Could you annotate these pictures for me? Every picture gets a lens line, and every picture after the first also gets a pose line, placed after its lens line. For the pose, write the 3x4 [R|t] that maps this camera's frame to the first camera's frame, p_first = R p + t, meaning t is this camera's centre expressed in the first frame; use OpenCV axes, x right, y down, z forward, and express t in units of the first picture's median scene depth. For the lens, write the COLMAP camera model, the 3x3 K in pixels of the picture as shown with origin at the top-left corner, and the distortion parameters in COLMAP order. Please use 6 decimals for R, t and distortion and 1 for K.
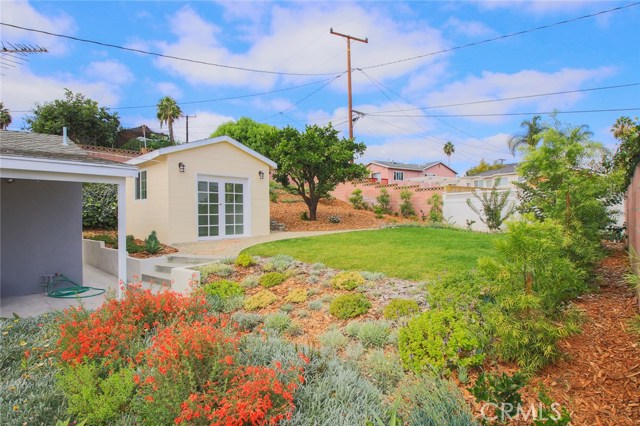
lens RADIAL K [[295.8, 0, 320.1], [0, 295.8, 197.4], [0, 0, 1]] dist [0.000811, -0.023385]
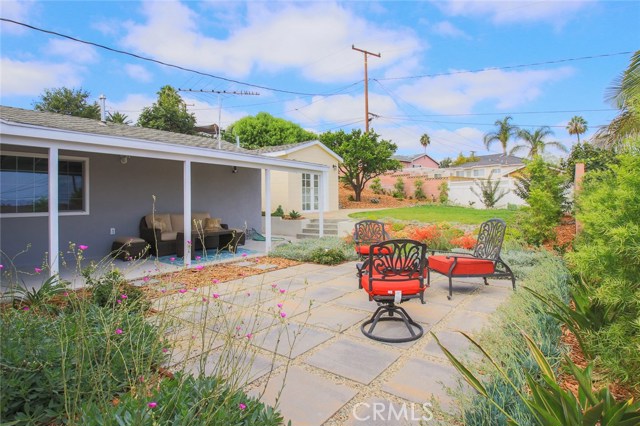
lens RADIAL K [[296.7, 0, 318.7], [0, 296.7, 183.6], [0, 0, 1]] dist [-0.014089, -0.023853]
pose [[0.996581, 0.008557, 0.082176, -0.217748], [-0.008152, 0.999953, -0.005271, 0.004721], [-0.082217, 0.004583, 0.996604, -0.216457]]
